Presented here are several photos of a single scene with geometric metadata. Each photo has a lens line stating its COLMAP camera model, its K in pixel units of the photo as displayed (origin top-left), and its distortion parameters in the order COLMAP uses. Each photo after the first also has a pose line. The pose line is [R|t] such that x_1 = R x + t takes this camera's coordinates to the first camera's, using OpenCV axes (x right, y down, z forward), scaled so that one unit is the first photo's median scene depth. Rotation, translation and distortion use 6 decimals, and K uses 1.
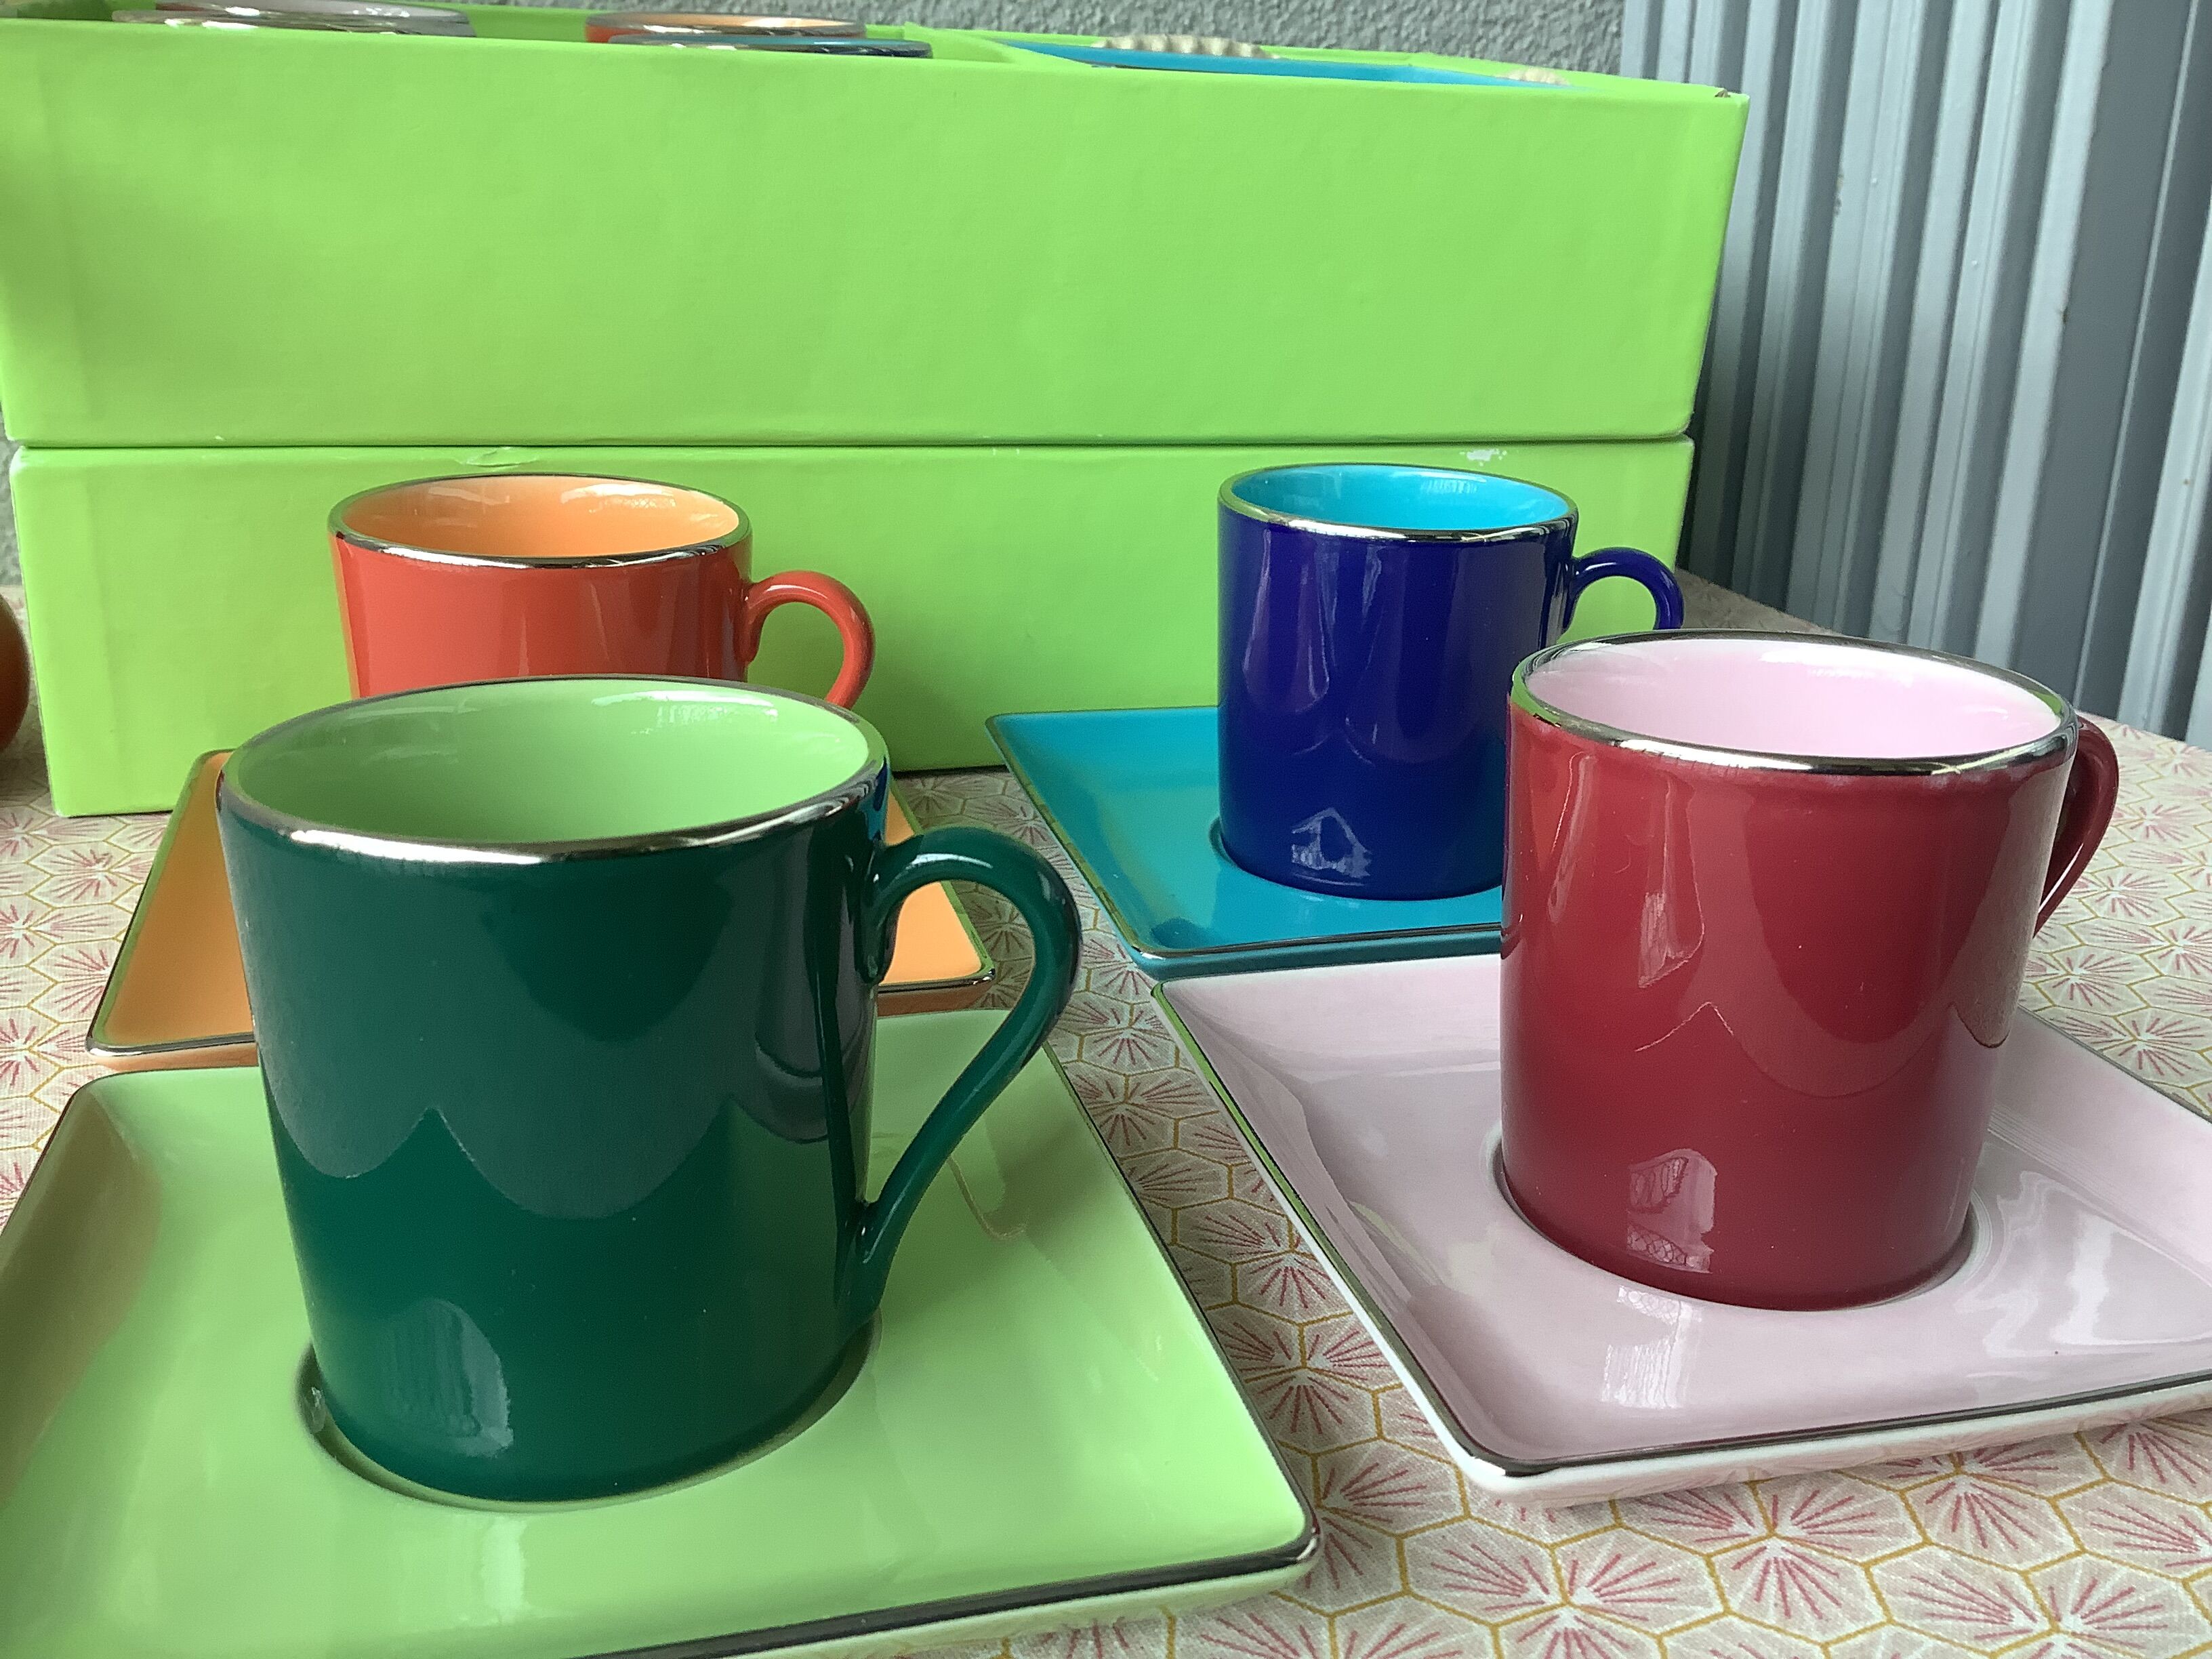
lens RADIAL K [[2030.3, 0, 1106.0], [0, 2030.3, 829.5], [0, 0, 1]] dist [0.040651, -0.082451]
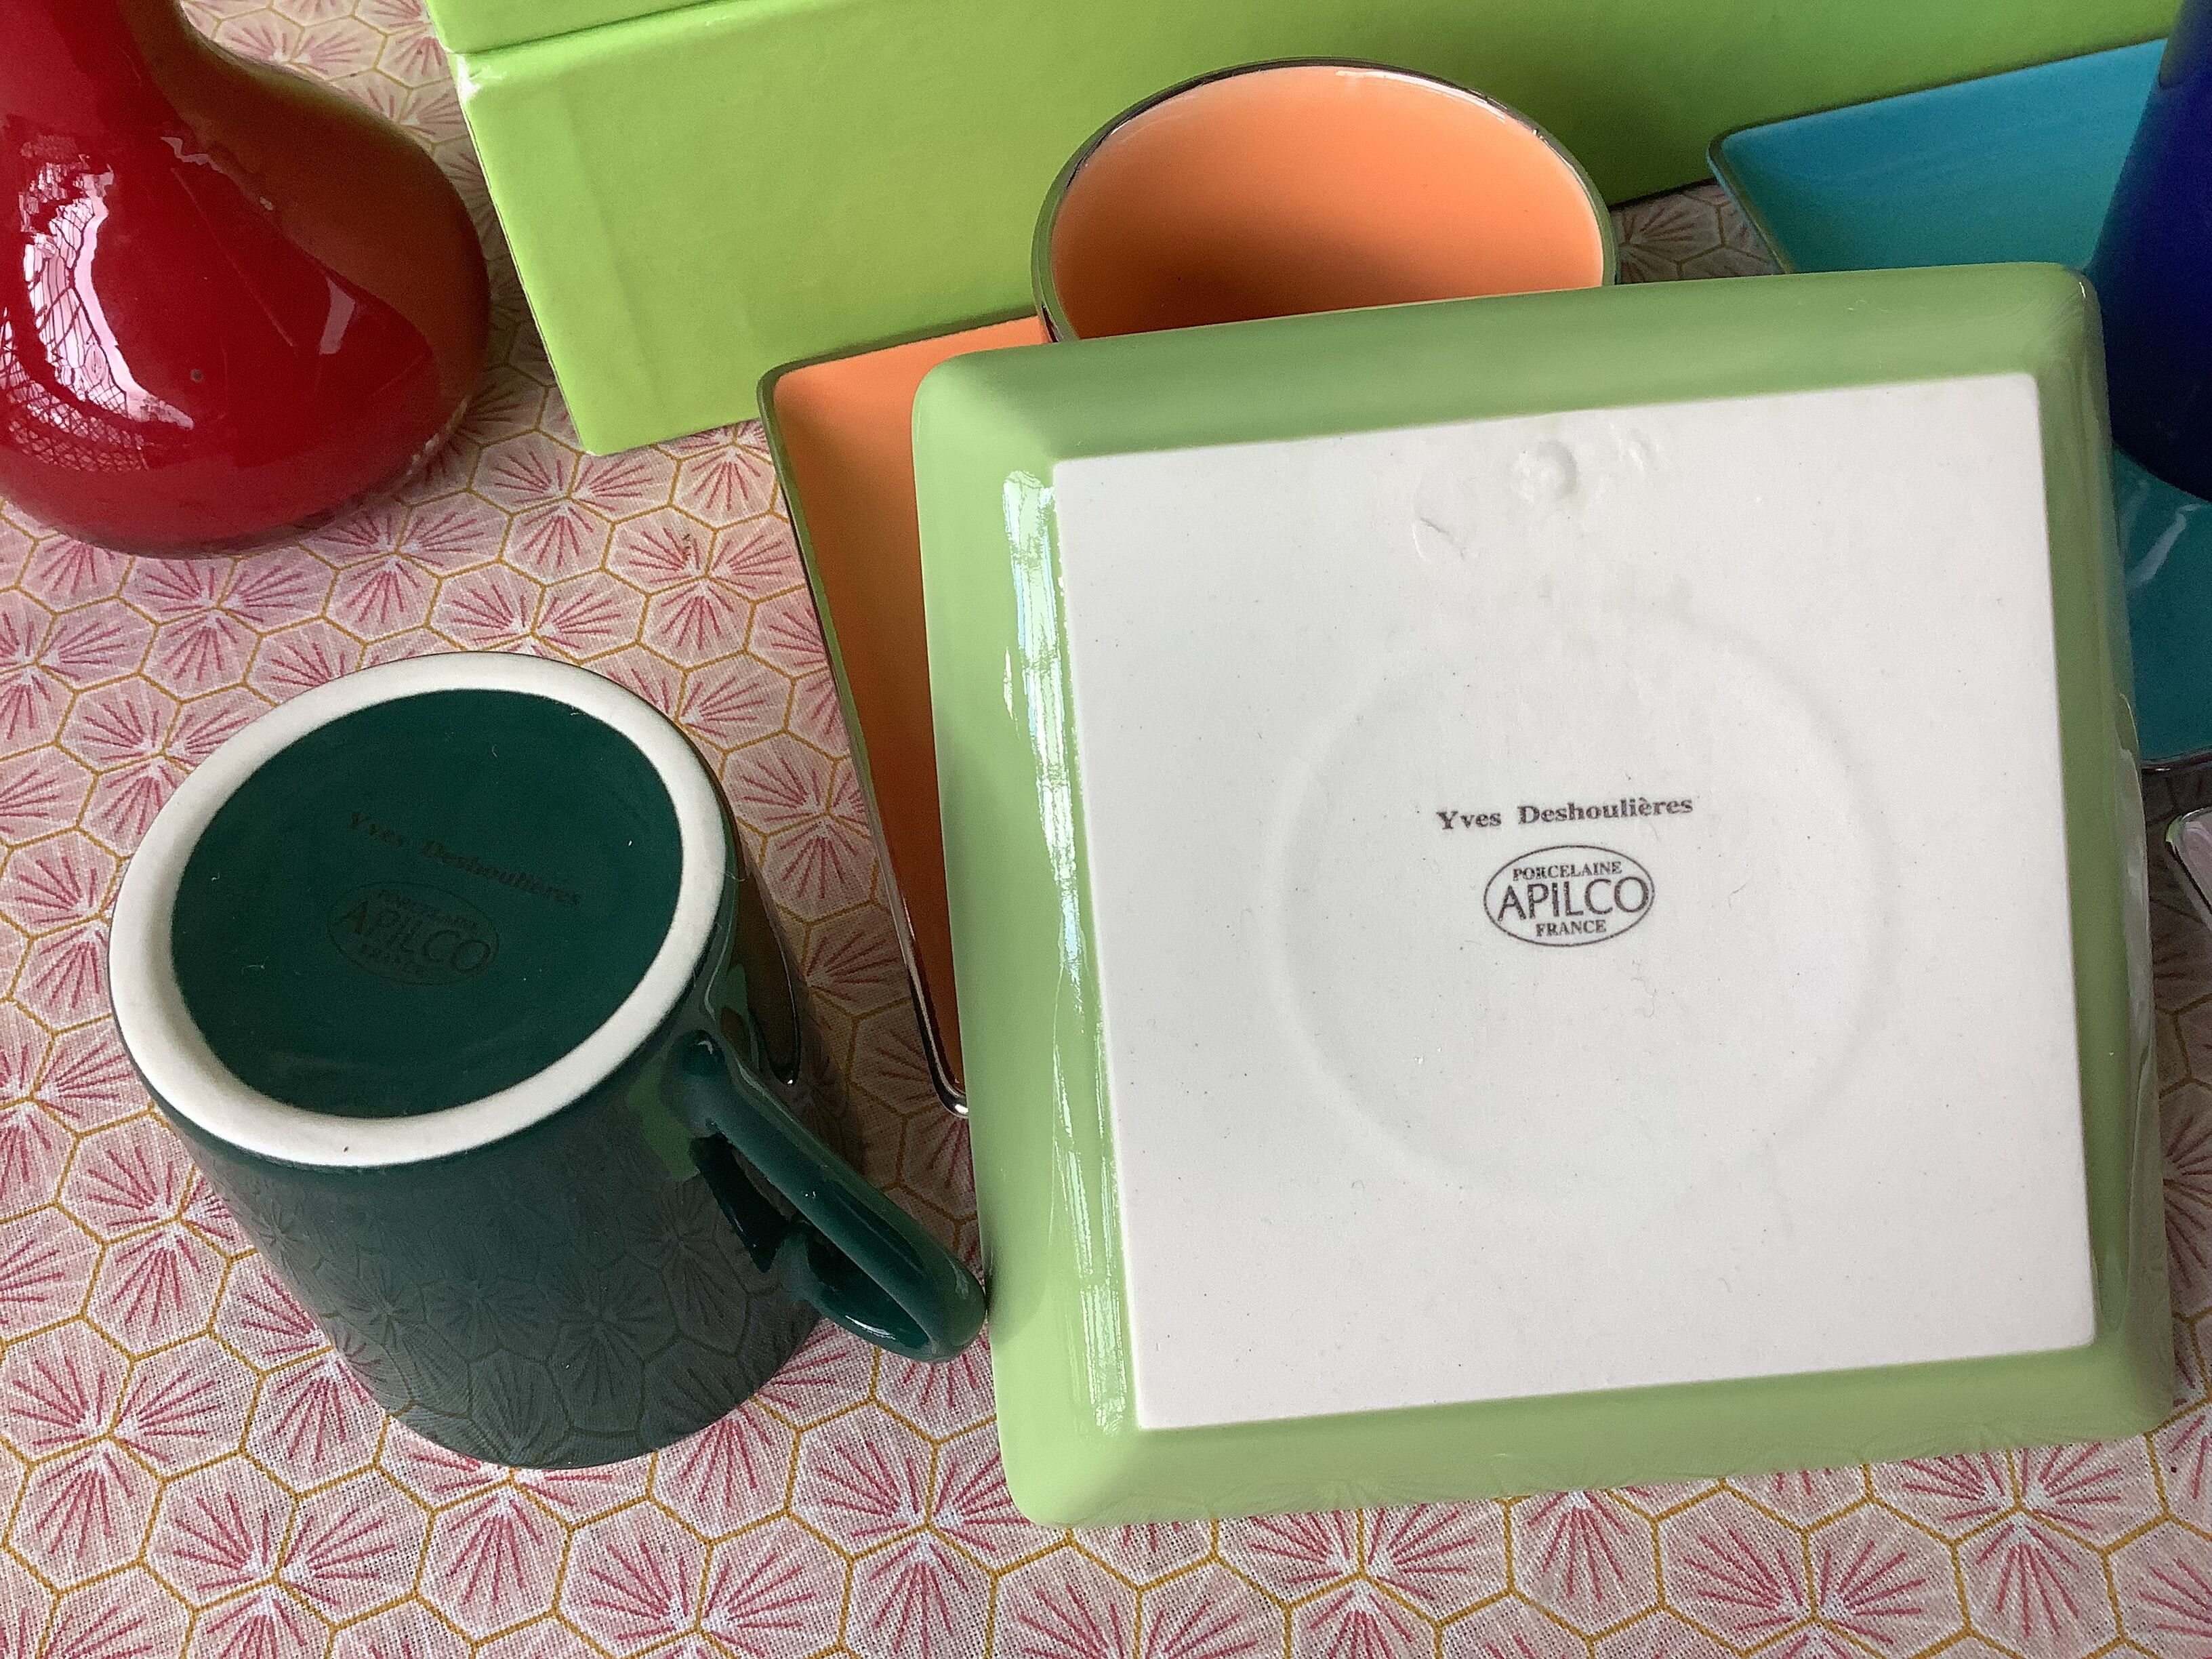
lens RADIAL K [[2056.2, 0, 1106.0], [0, 2056.2, 829.5], [0, 0, 1]] dist [0.164154, -0.421455]
pose [[0.995792, -0.049057, -0.077403, -0.312144], [0.085307, 0.804784, 0.587406, -0.428263], [0.033476, -0.591537, 0.805583, 0.320673]]
